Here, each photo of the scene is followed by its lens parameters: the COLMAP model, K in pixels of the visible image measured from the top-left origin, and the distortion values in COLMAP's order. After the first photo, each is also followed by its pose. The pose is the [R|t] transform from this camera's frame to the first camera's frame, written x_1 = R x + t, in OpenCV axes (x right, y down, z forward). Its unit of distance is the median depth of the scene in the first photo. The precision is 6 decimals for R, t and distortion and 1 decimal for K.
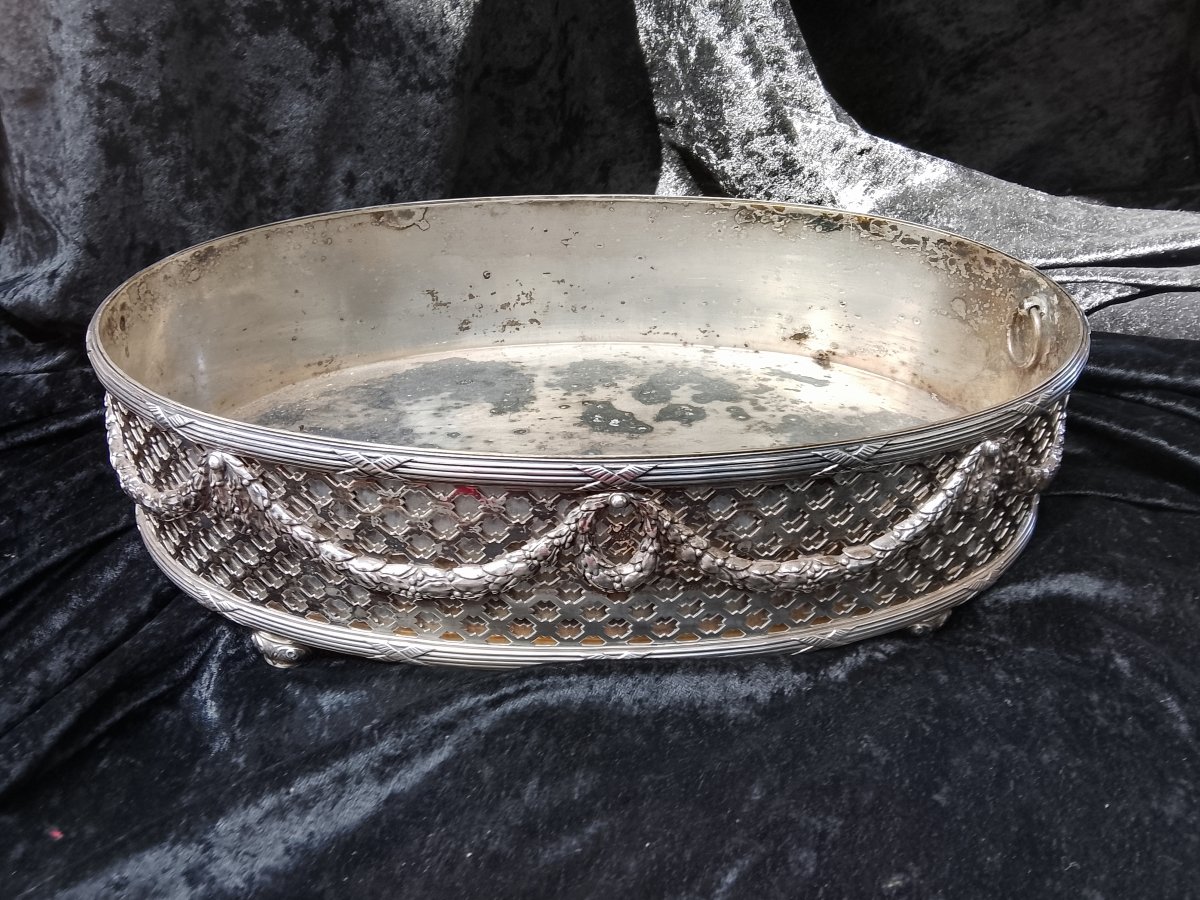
lens RADIAL K [[929.4, 0, 605.9], [0, 929.4, 422.7], [0, 0, 1]] dist [0.104085, -0.180027]
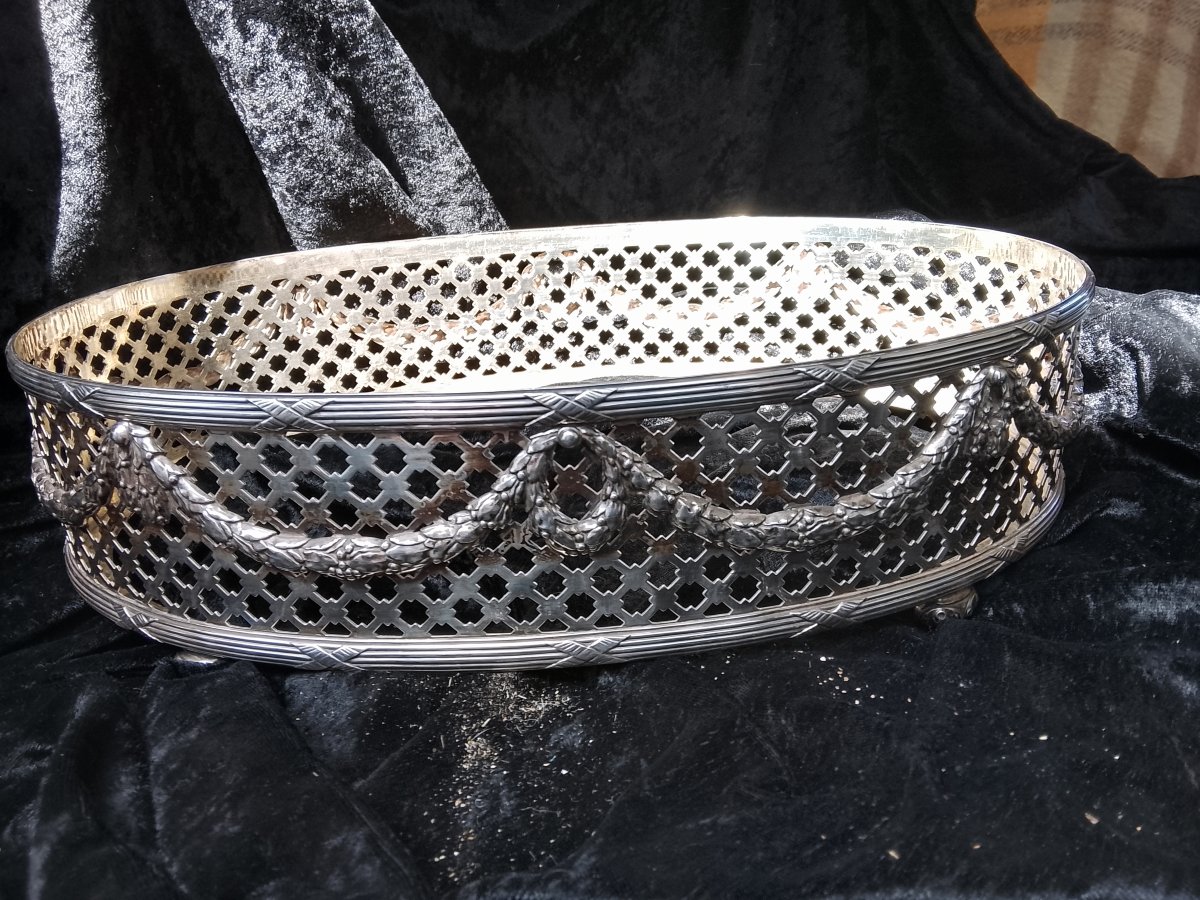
lens RADIAL K [[921.7, 0, 600.0], [0, 921.7, 450.0], [0, 0, 1]] dist [0.205007, -0.445978]
pose [[0.997891, -0.063500, -0.013483, 0.043798], [0.061243, 0.989774, -0.128829, 0.174895], [0.021525, 0.127732, 0.991575, 0.117800]]
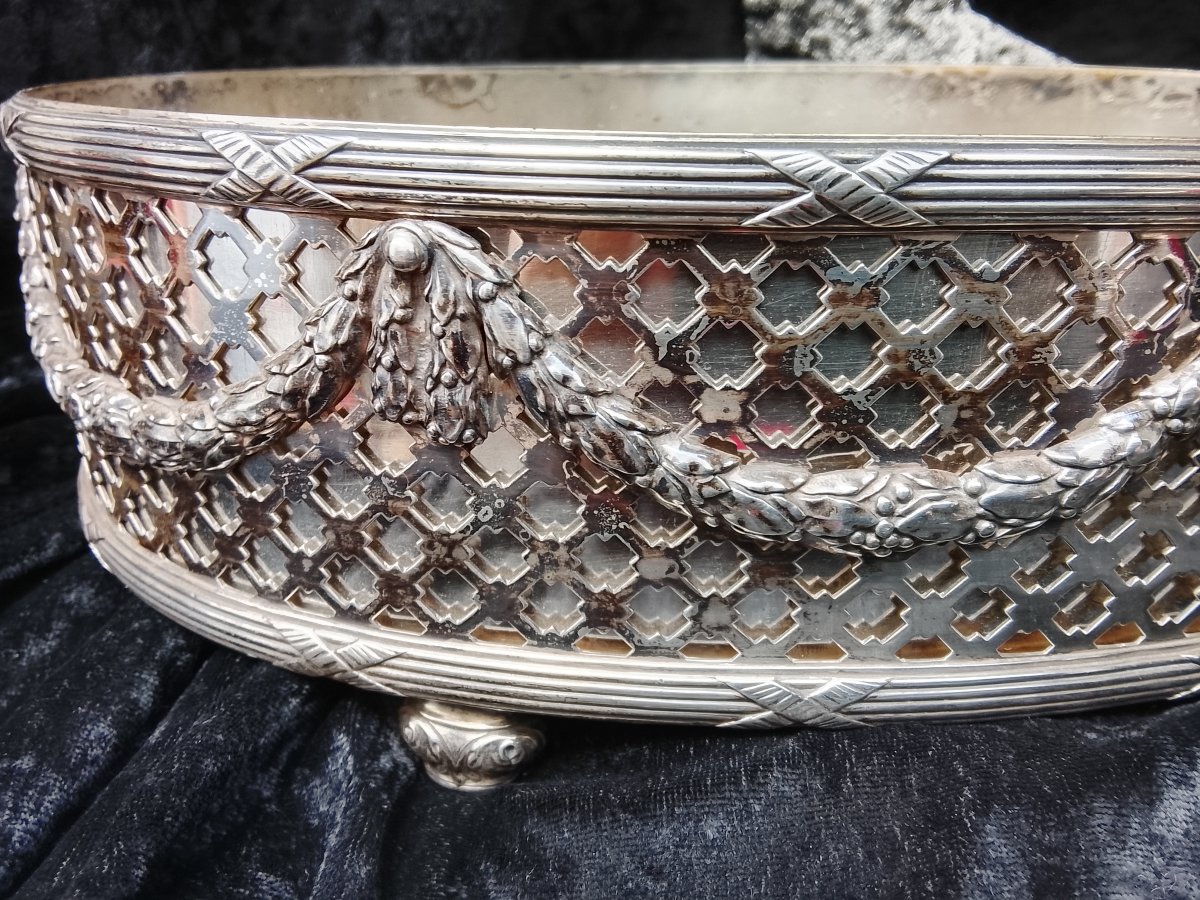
lens RADIAL K [[965.0, 0, 601.0], [0, 965.0, 426.6], [0, 0, 1]] dist [0.119802, -0.213981]
pose [[0.983744, -0.075944, 0.162725, -0.358808], [0.098261, 0.986125, -0.133802, 0.161298], [-0.150306, 0.147616, 0.977557, 0.519953]]
